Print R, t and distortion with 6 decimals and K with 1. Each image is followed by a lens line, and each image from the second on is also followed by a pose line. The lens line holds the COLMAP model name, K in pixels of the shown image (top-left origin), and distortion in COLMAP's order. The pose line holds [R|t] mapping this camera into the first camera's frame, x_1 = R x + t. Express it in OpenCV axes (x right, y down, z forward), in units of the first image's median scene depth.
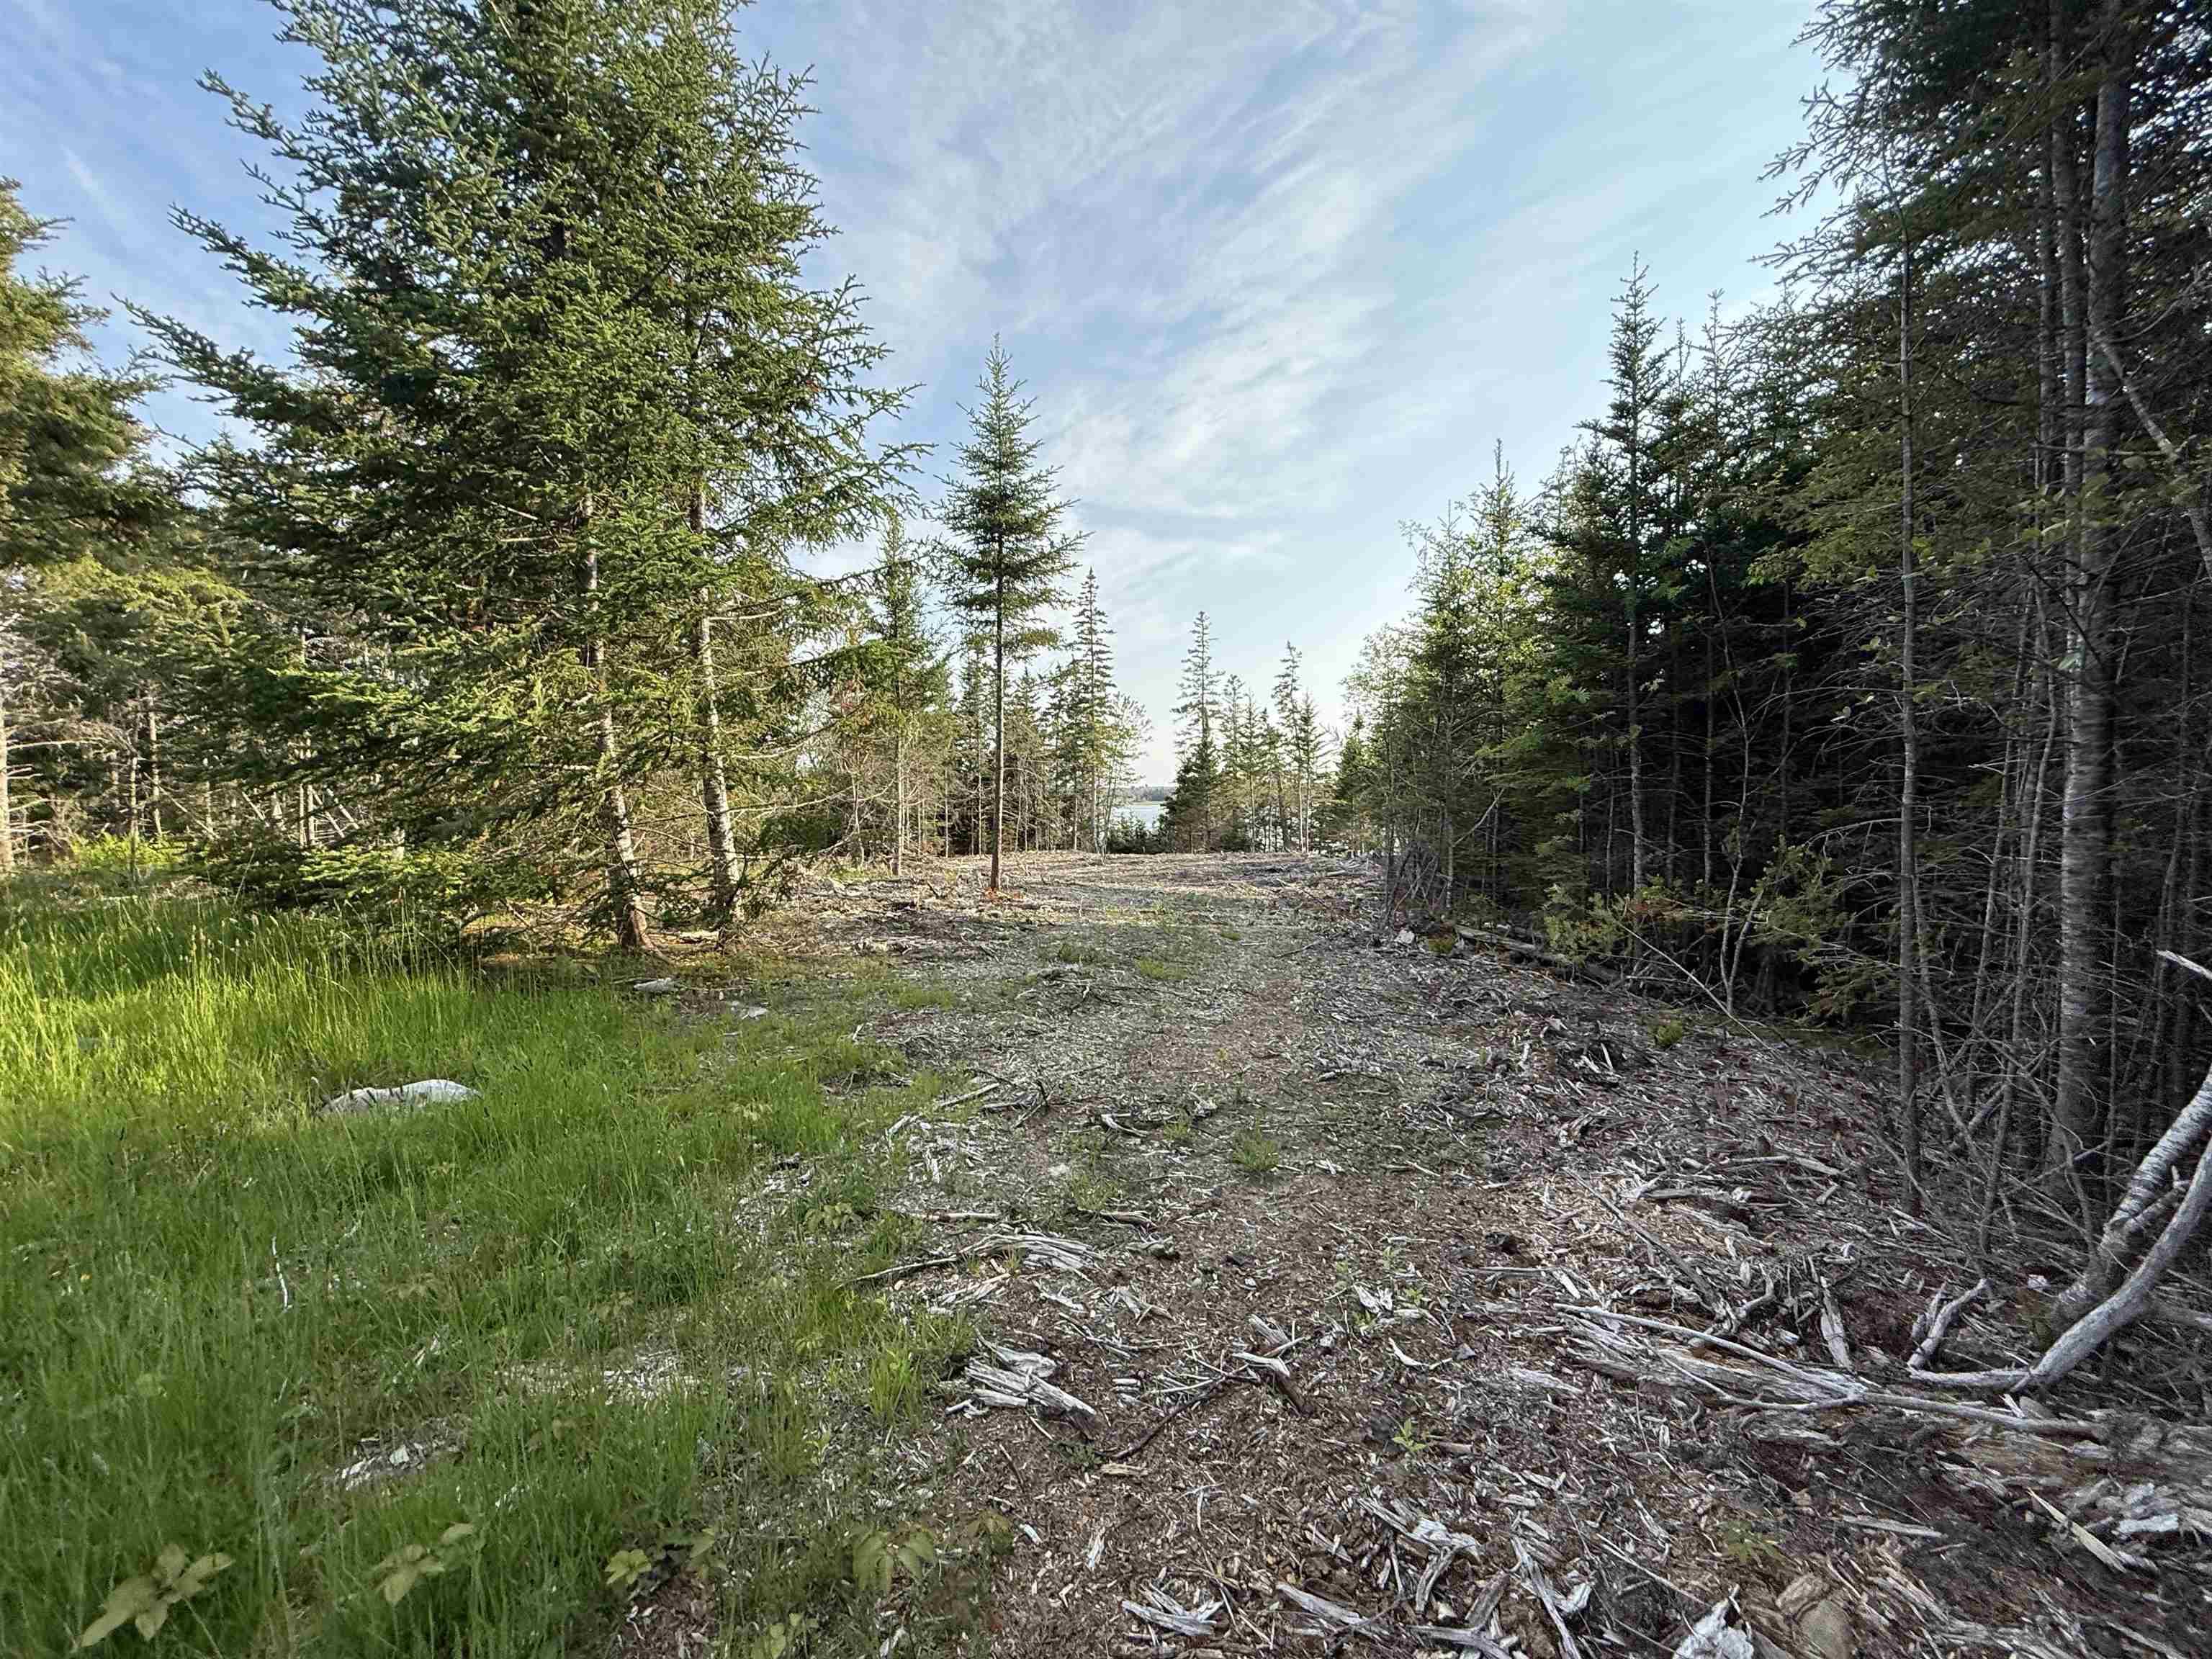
lens RADIAL K [[885.4, 0, 1113.8], [0, 885.4, 820.0], [0, 0, 1]] dist [0.001541, 0.000060]
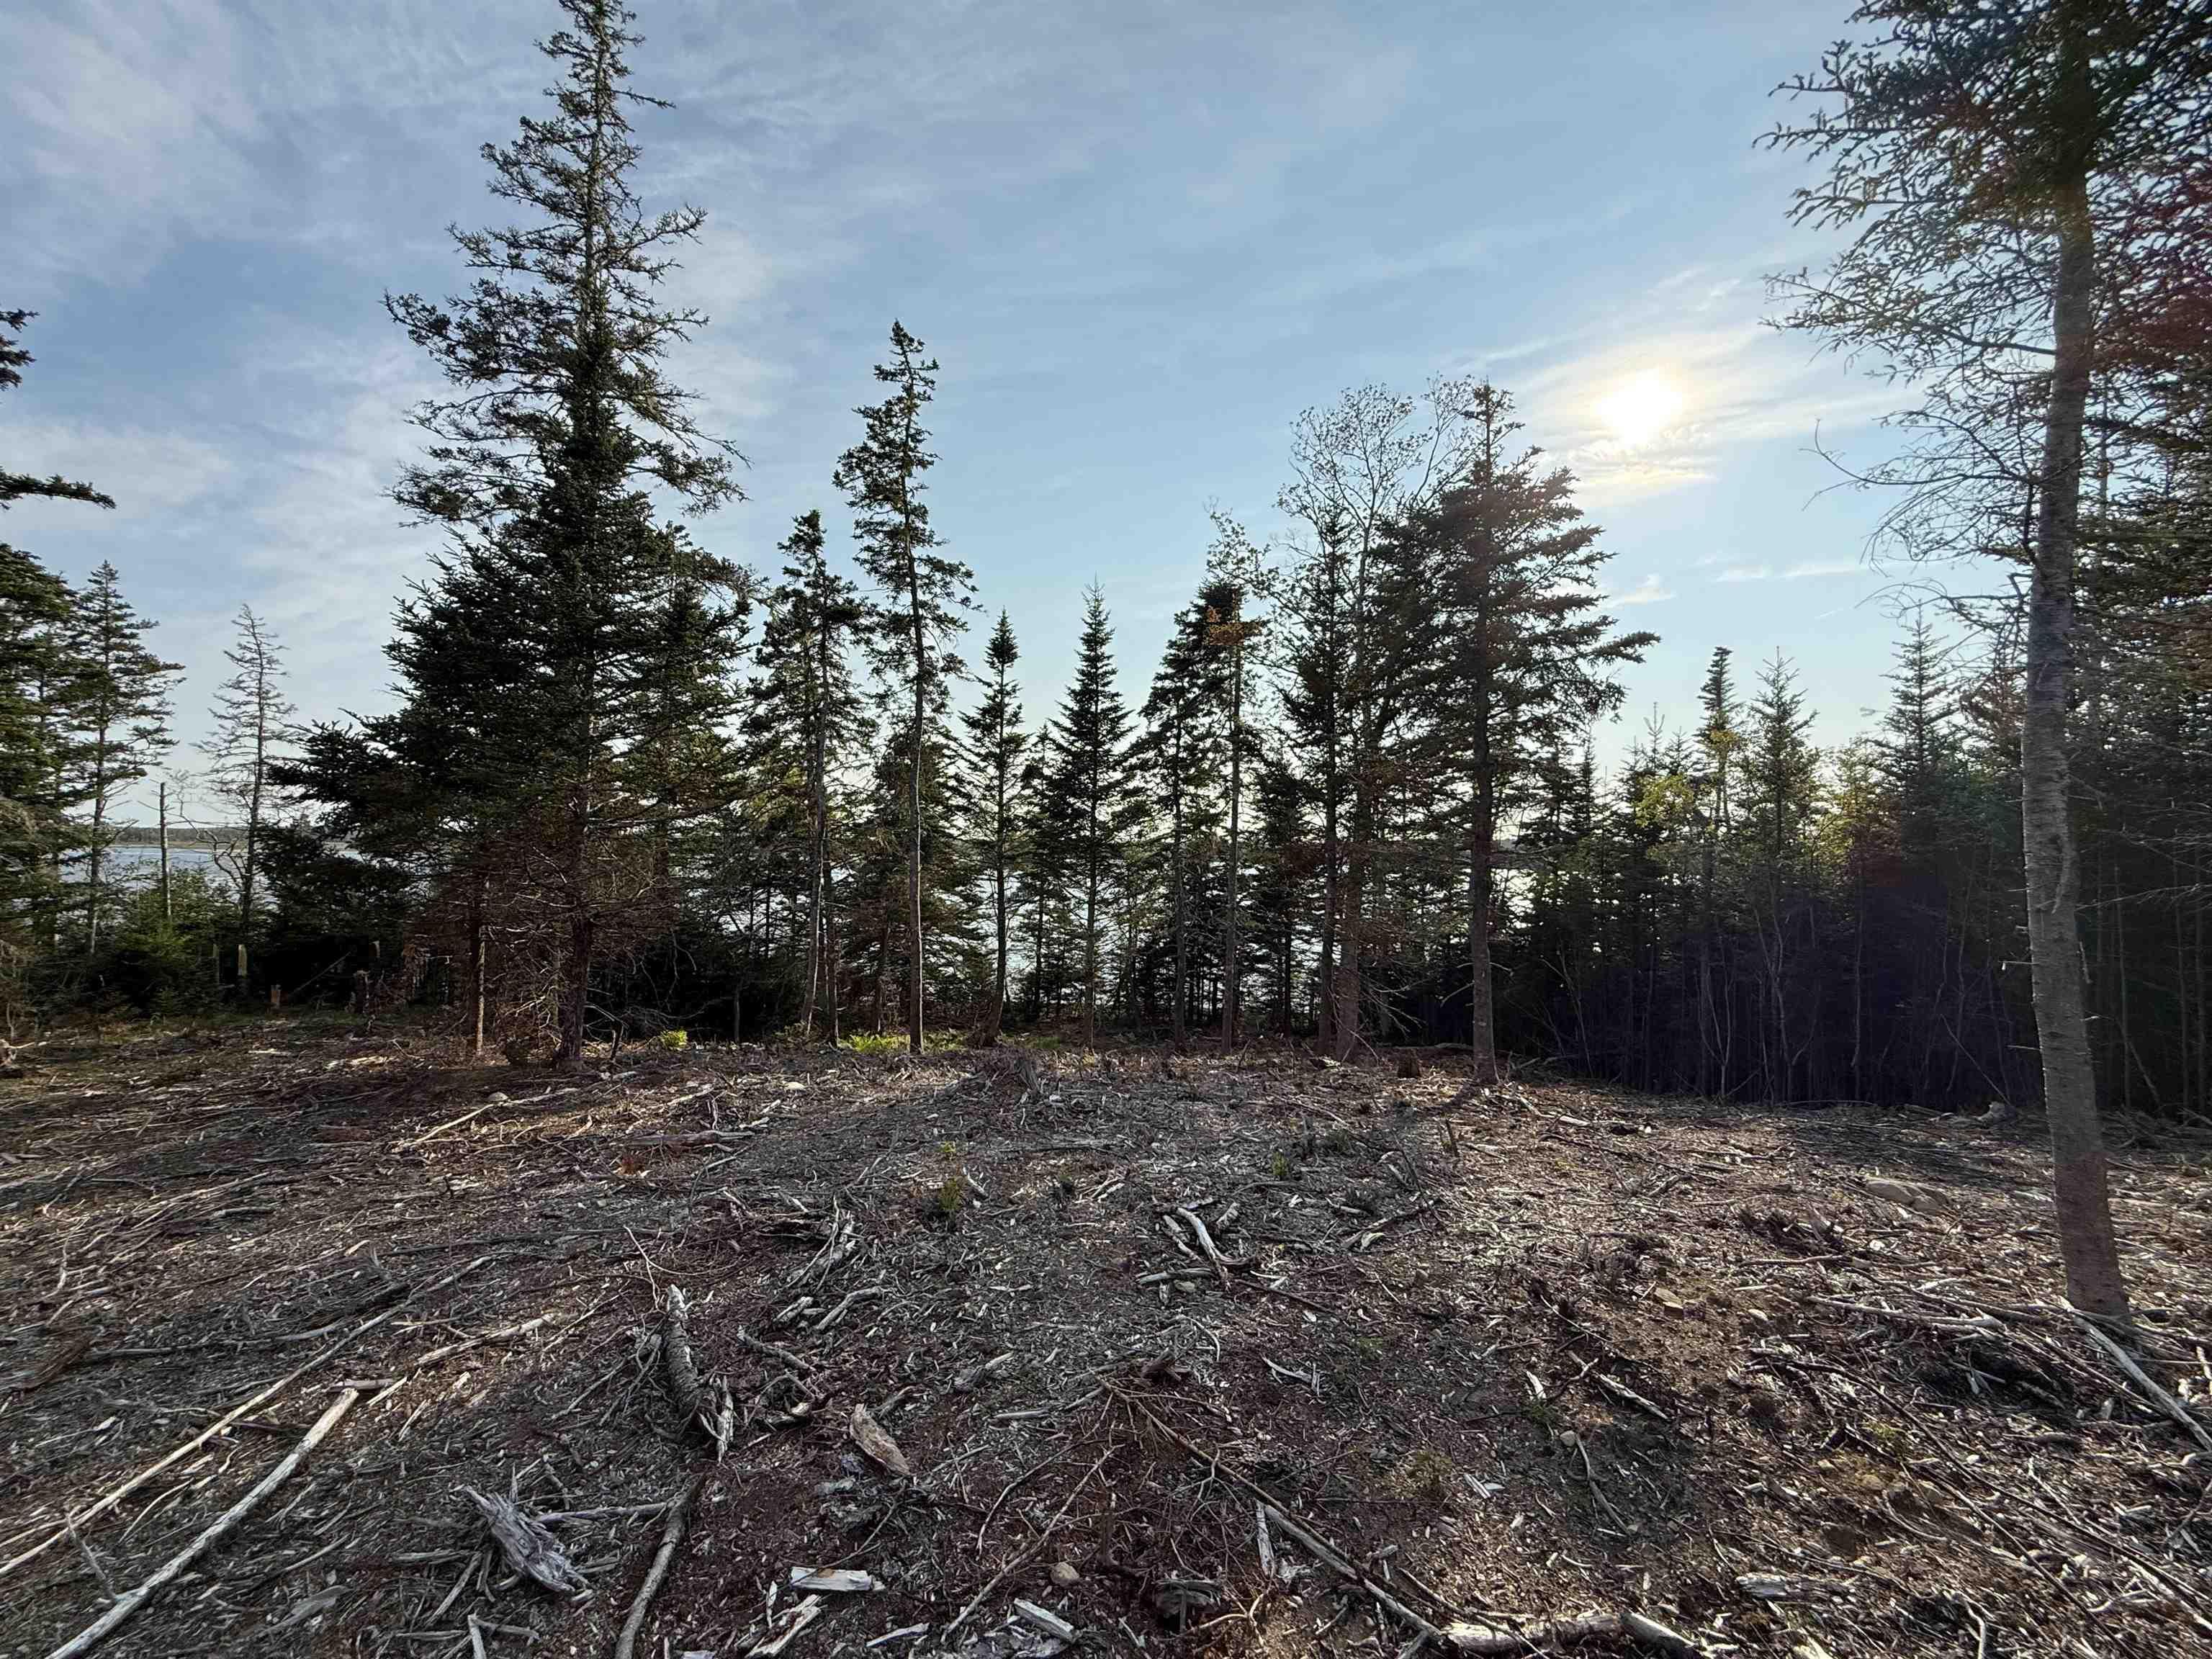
lens RADIAL K [[885.4, 0, 1101.0], [0, 885.4, 821.8], [0, 0, 1]] dist [0.001541, 0.000060]
pose [[0.783304, 0.057709, 0.618954, 0.066801], [-0.011332, 0.996842, -0.078602, 0.001463], [-0.621535, 0.054555, 0.781484, 0.705135]]
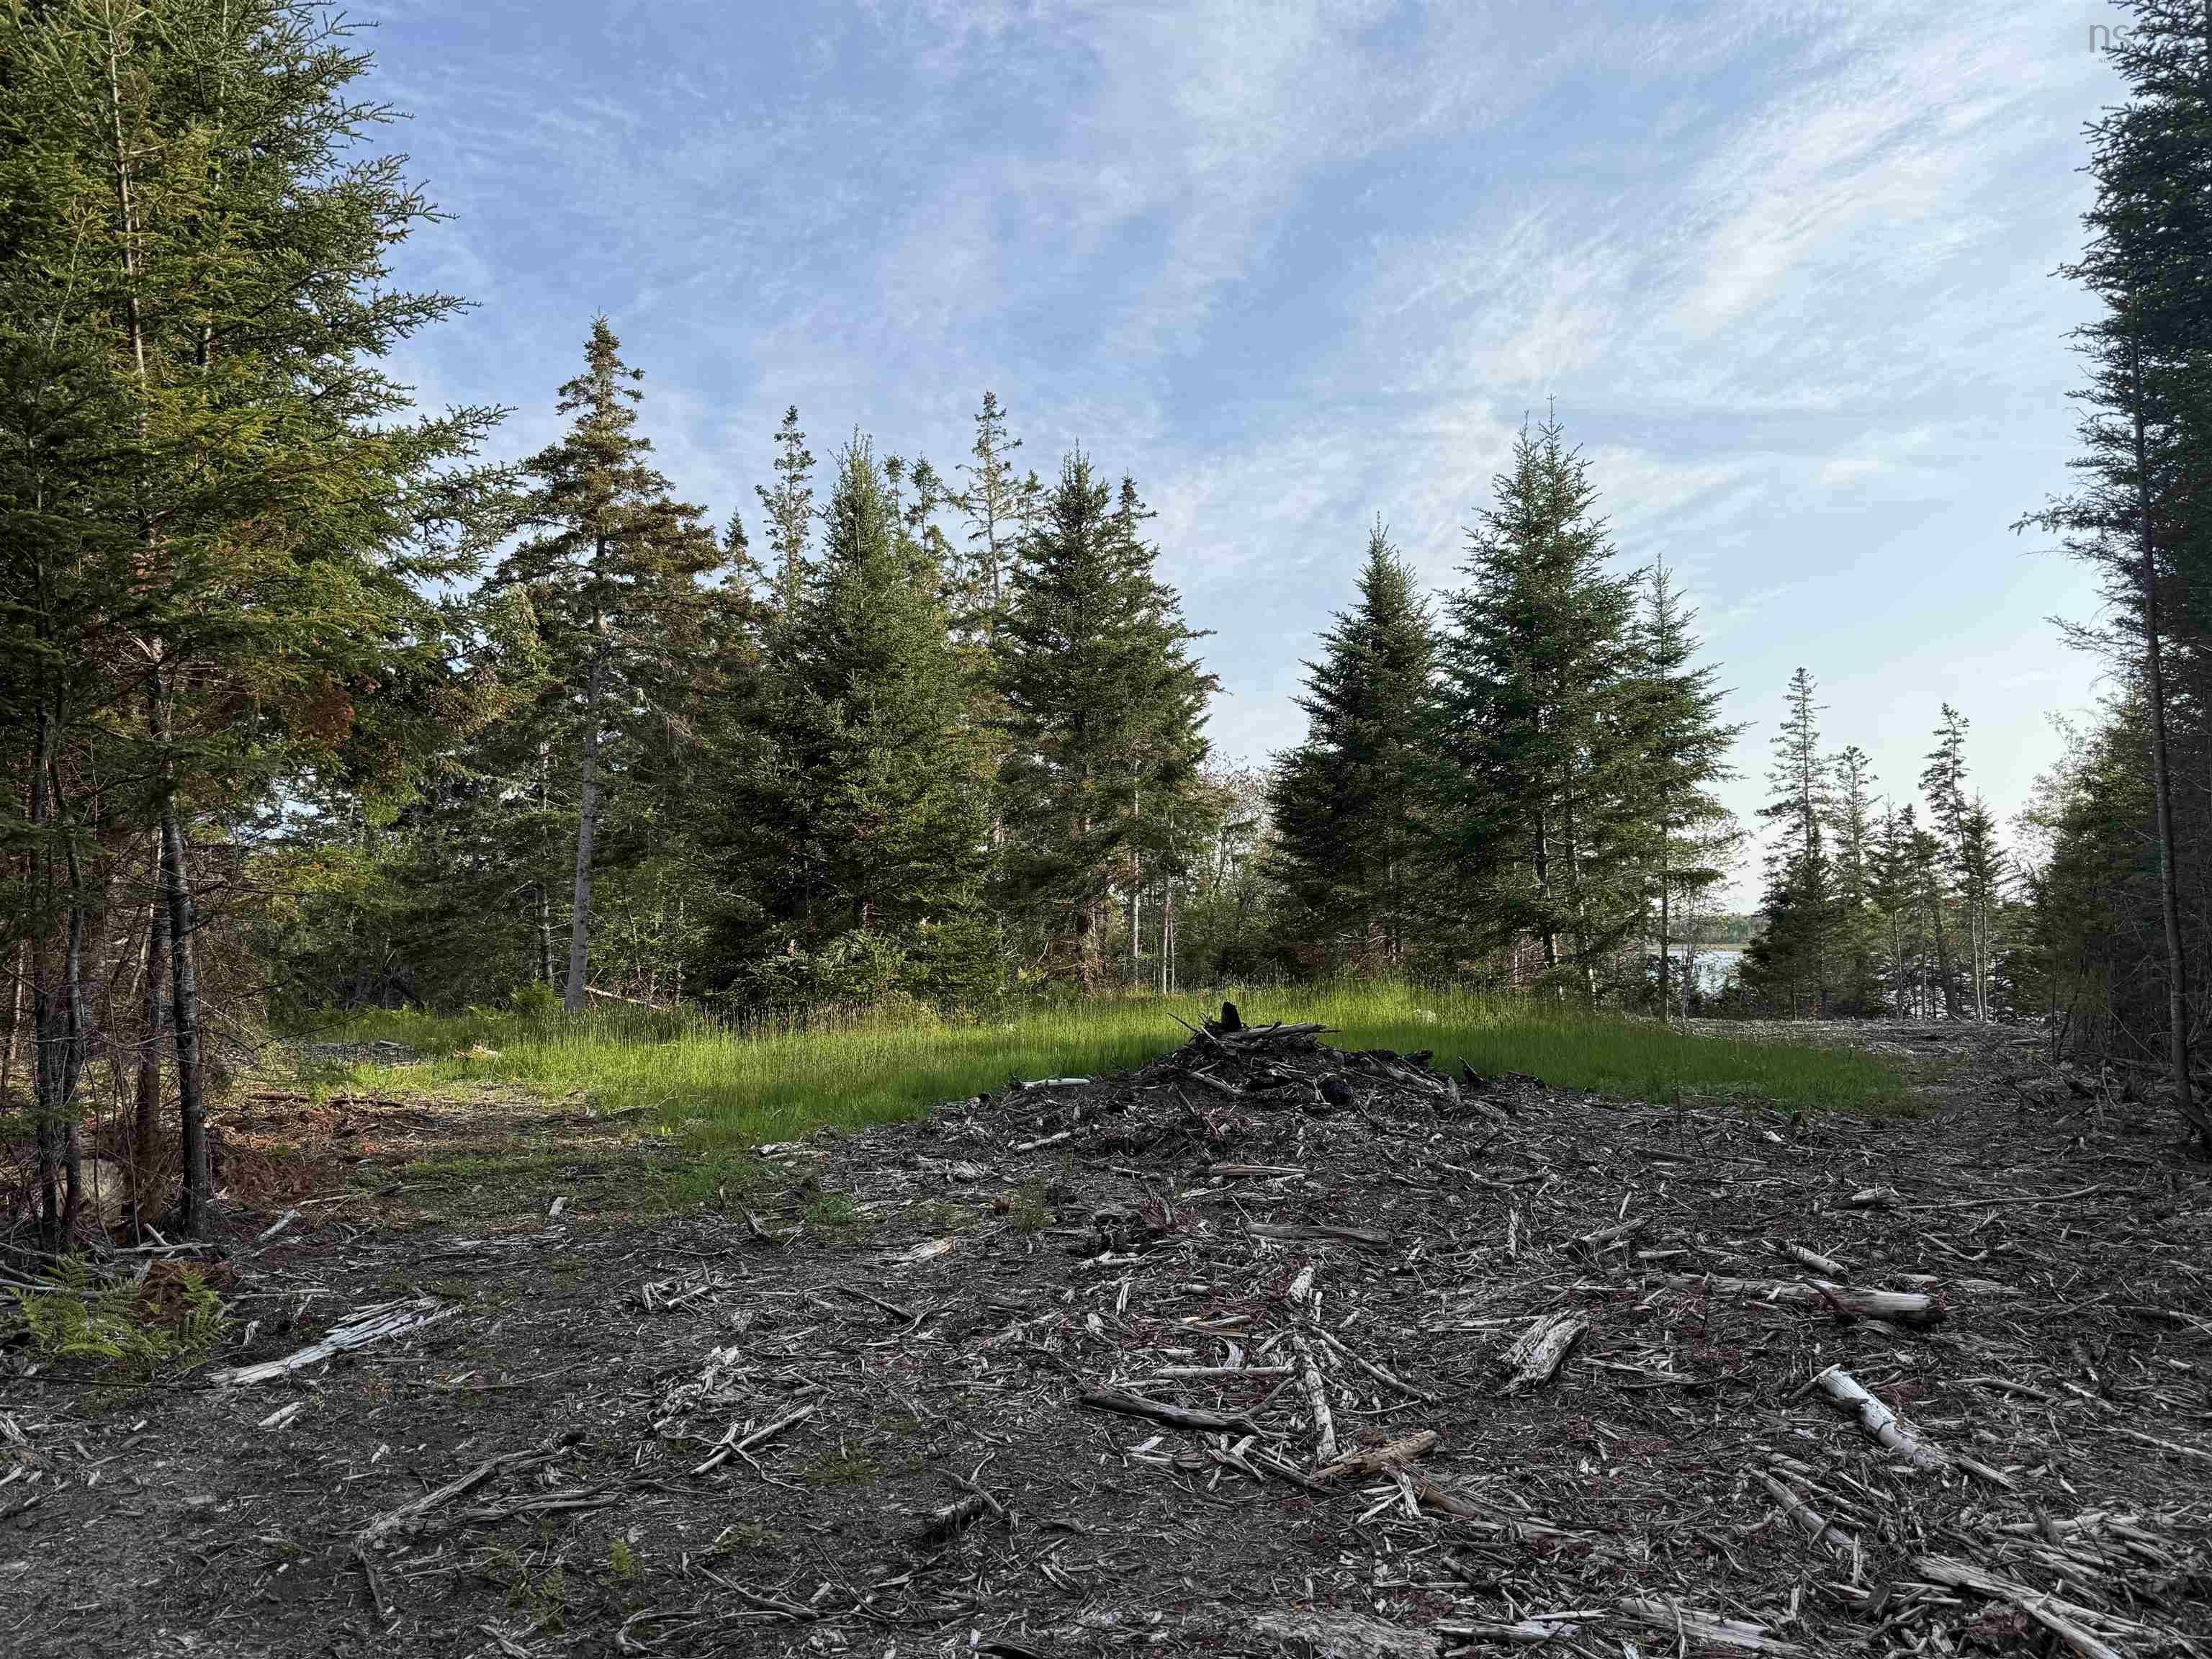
lens RADIAL K [[1580.6, 0, 1108.0], [0, 1580.6, 842.9], [0, 0, 1]] dist [0.054329, -0.033782]
pose [[0.956701, -0.012510, -0.290805, -0.053750], [-0.010453, 0.996955, -0.077276, 0.000406], [0.290886, 0.076970, 0.953657, -0.304995]]
